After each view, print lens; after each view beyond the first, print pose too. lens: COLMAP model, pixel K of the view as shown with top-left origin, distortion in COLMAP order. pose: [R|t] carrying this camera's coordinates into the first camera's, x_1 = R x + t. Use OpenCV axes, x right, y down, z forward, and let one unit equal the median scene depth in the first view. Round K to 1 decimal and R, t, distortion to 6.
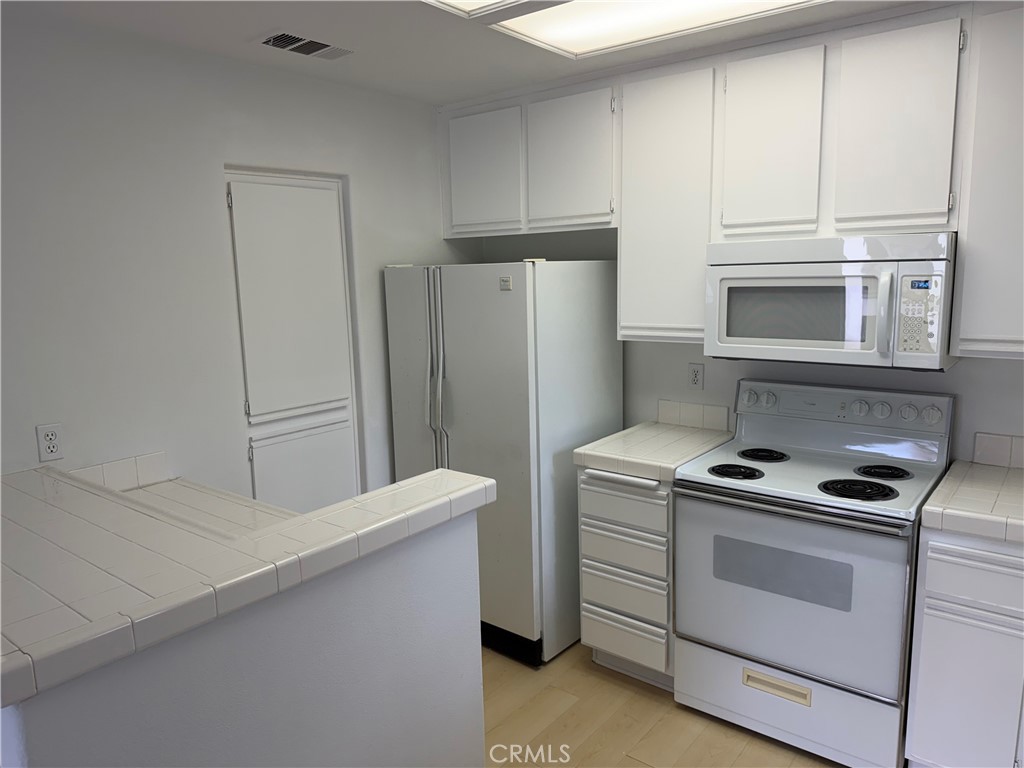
lens RADIAL K [[708.3, 0, 512.0], [0, 708.3, 384.0], [0, 0, 1]] dist [0.130567, -0.242486]
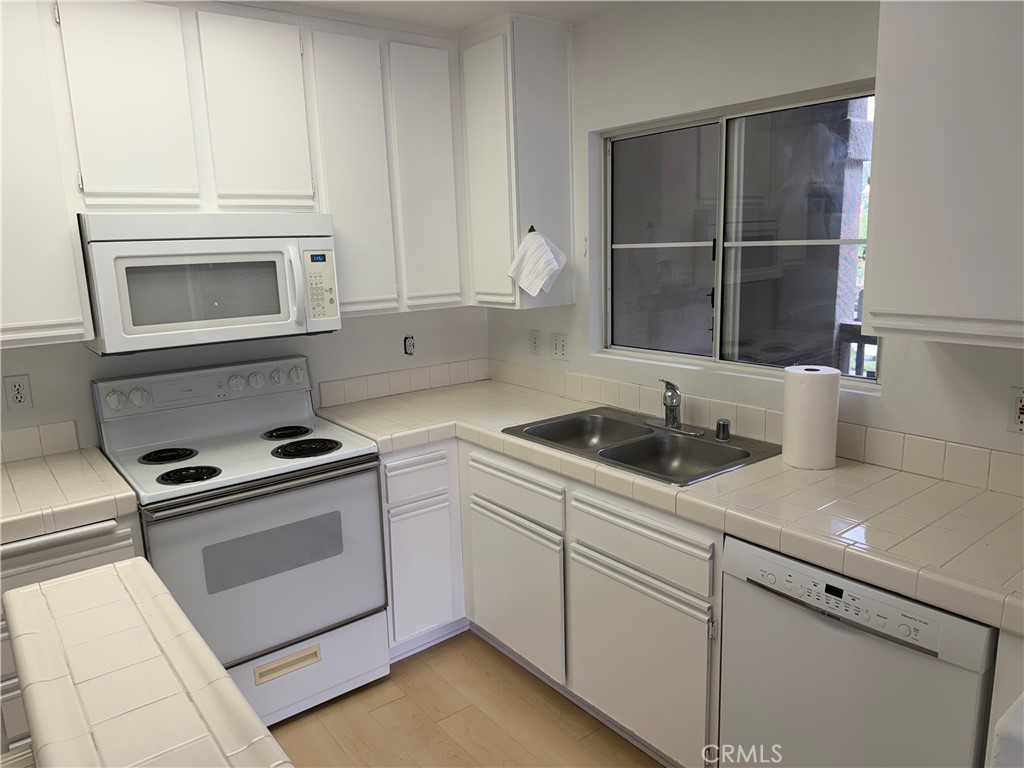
lens RADIAL K [[724.8, 0, 512.0], [0, 724.8, 384.0], [0, 0, 1]] dist [0.138315, -0.202240]
pose [[0.222821, -0.175318, 0.958965, -0.450776], [0.177306, 0.974577, 0.136974, -0.040743], [-0.958600, 0.139510, 0.248242, 0.372912]]
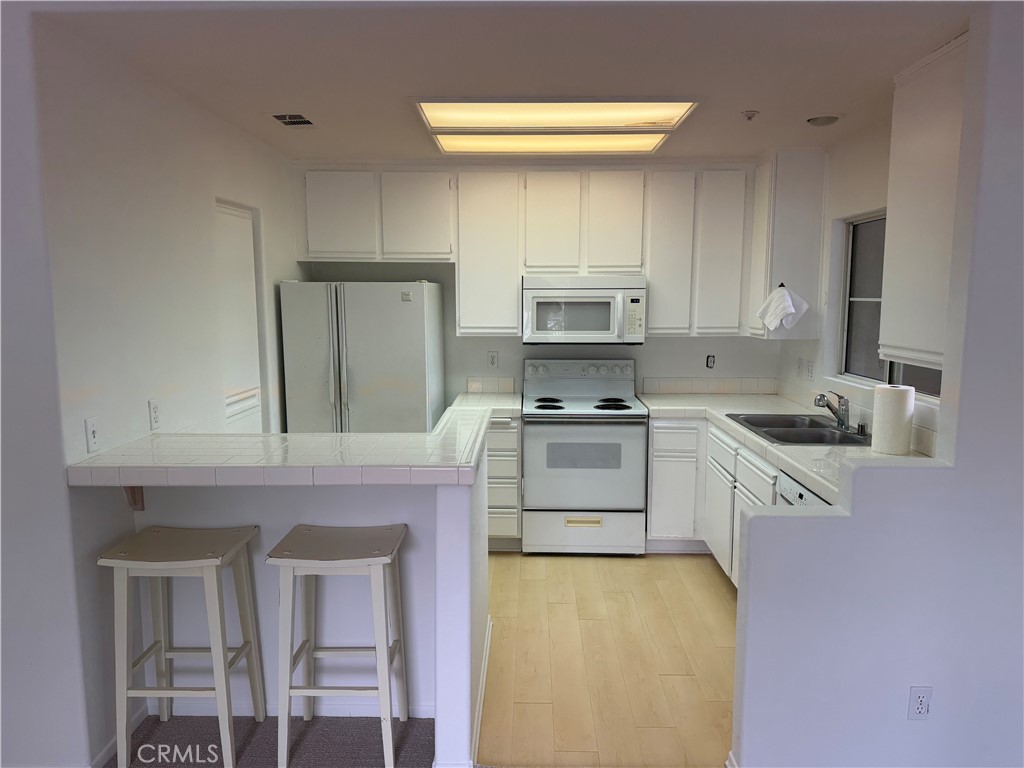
lens RADIAL K [[724.8, 0, 512.0], [0, 724.8, 384.0], [0, 0, 1]] dist [0.138315, -0.202240]
pose [[0.789875, -0.051111, 0.611134, -0.825217], [0.076832, 0.996917, -0.015928, 0.085958], [-0.608436, 0.059535, 0.791367, -0.337113]]
